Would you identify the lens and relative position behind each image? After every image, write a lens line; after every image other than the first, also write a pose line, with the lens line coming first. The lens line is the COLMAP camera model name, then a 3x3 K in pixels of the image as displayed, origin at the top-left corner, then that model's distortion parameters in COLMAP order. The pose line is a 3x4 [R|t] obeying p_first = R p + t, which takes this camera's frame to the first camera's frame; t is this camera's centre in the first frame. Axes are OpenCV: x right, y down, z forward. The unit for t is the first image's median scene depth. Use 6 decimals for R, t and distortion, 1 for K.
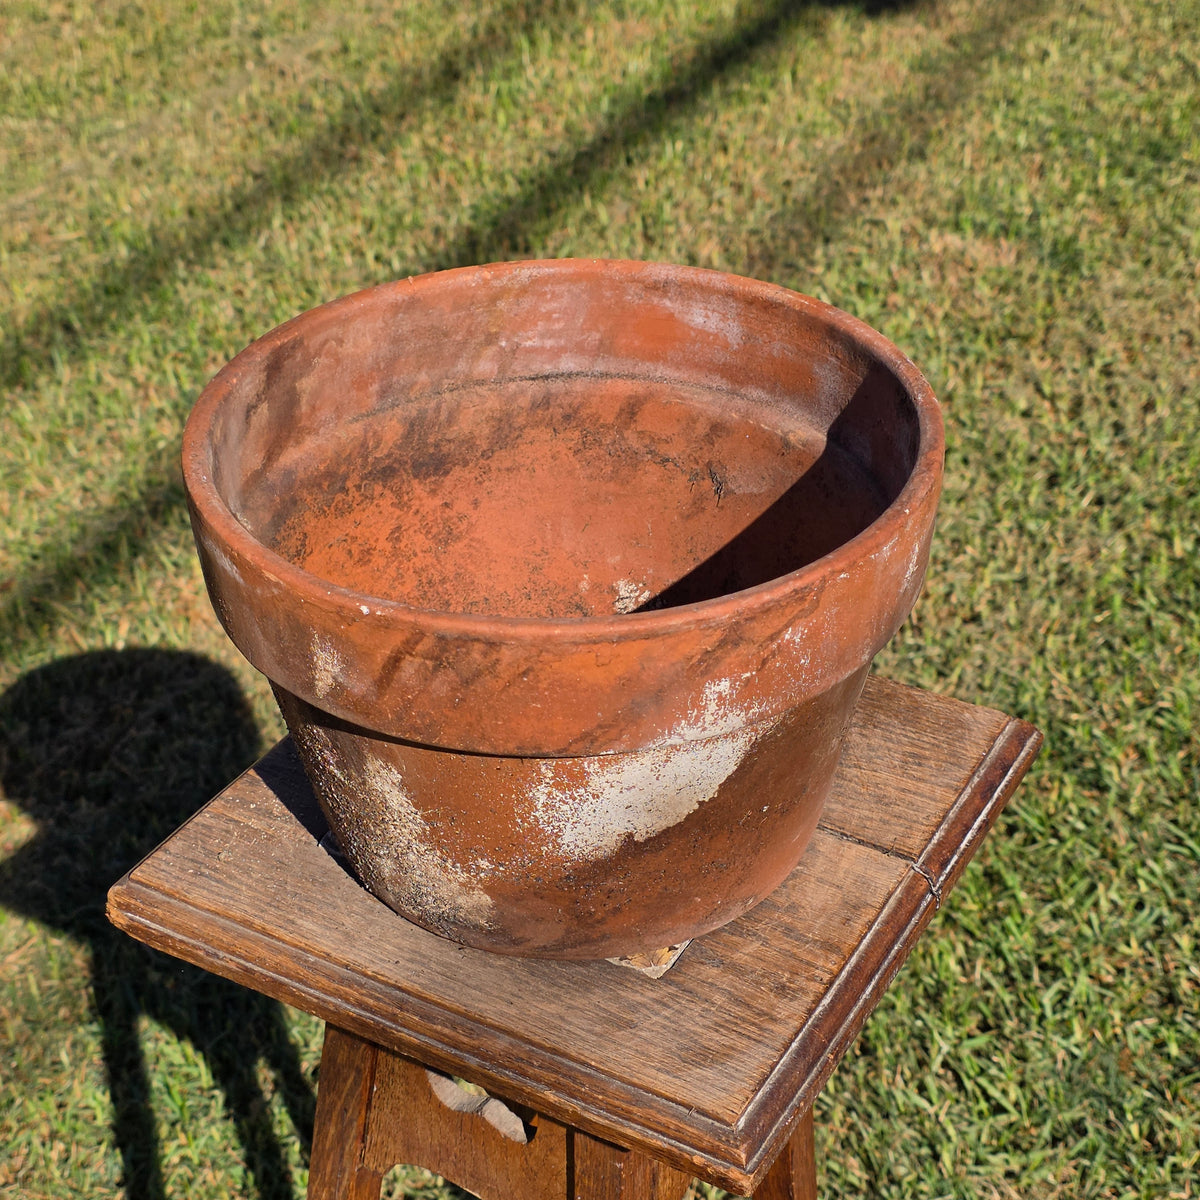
lens RADIAL K [[2221.4, 0, 585.6], [0, 2221.4, 567.4], [0, 0, 1]] dist [0.110748, -0.624638]
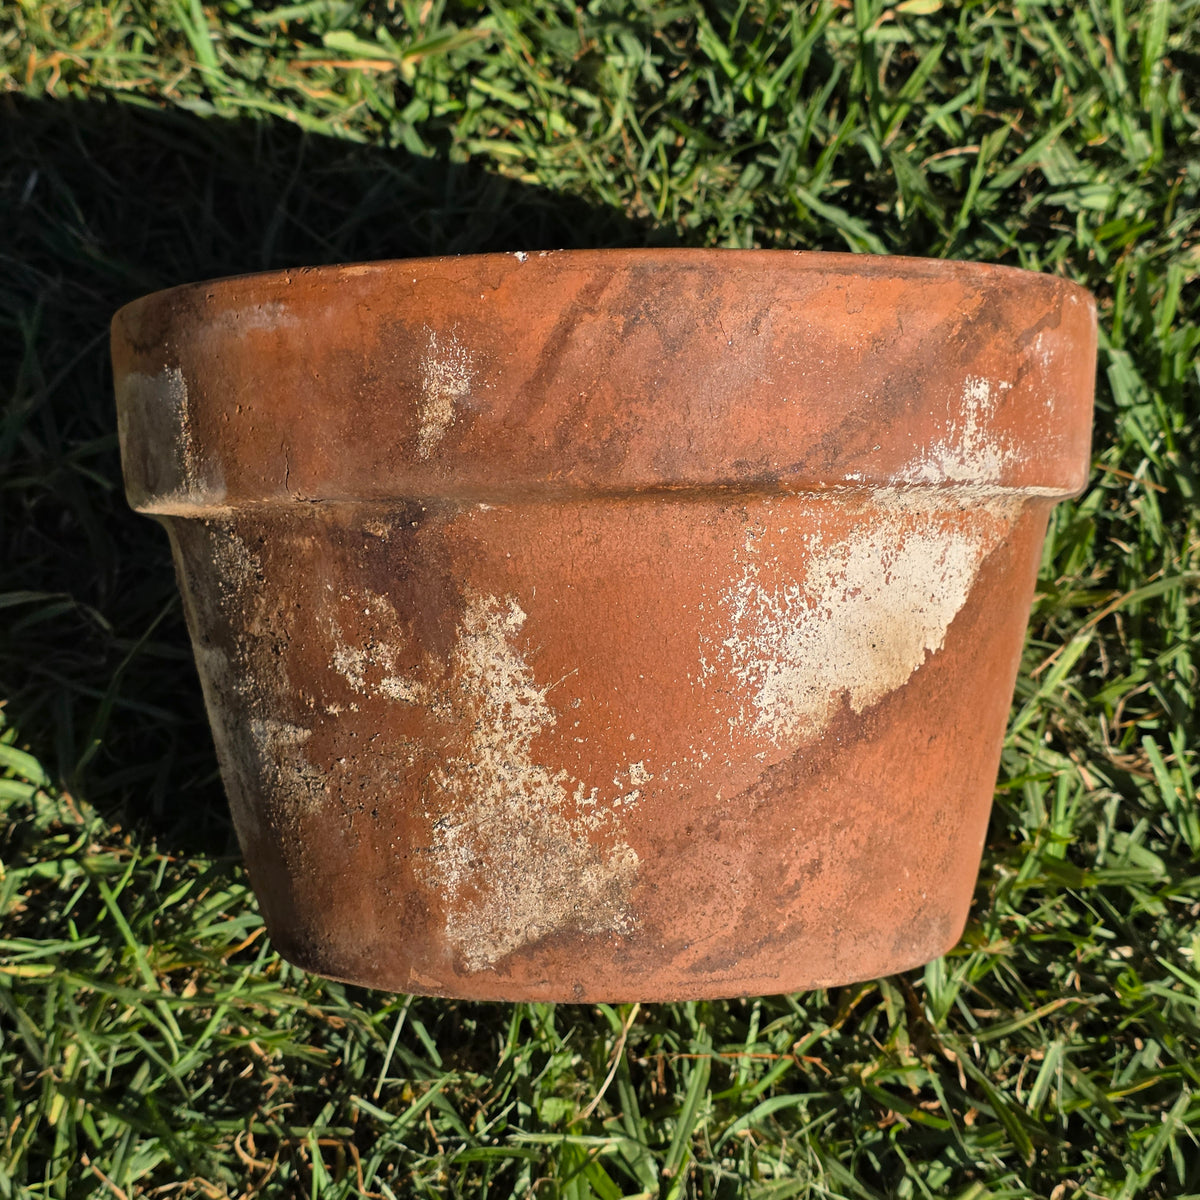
lens RADIAL K [[2221.4, 0, 585.6], [0, 2221.4, 567.4], [0, 0, 1]] dist [0.110748, -0.624638]
pose [[0.944894, 0.010223, 0.327217, -0.278267], [0.172912, 0.833137, -0.525341, 0.427596], [-0.277987, 0.552972, 0.785459, 0.441161]]
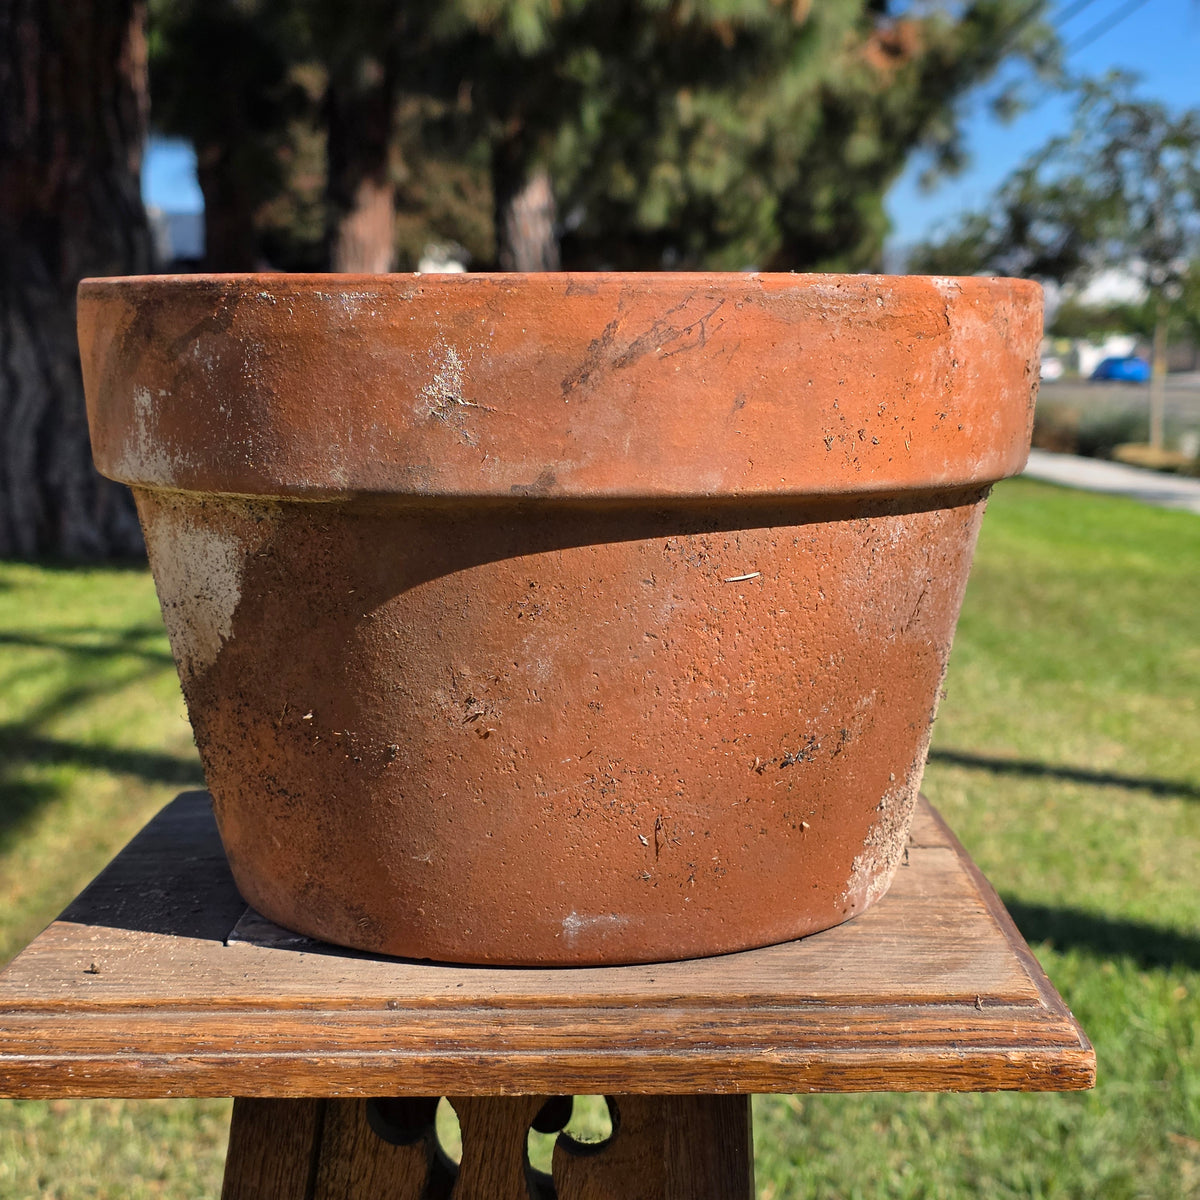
lens RADIAL K [[2232.2, 0, 630.2], [0, 2232.2, 568.5], [0, 0, 1]] dist [0.077029, -0.474521]
pose [[0.861586, -0.033718, 0.506491, -0.399261], [0.263557, 0.882474, -0.389587, 0.361063], [-0.433829, 0.469152, 0.769213, 0.411958]]
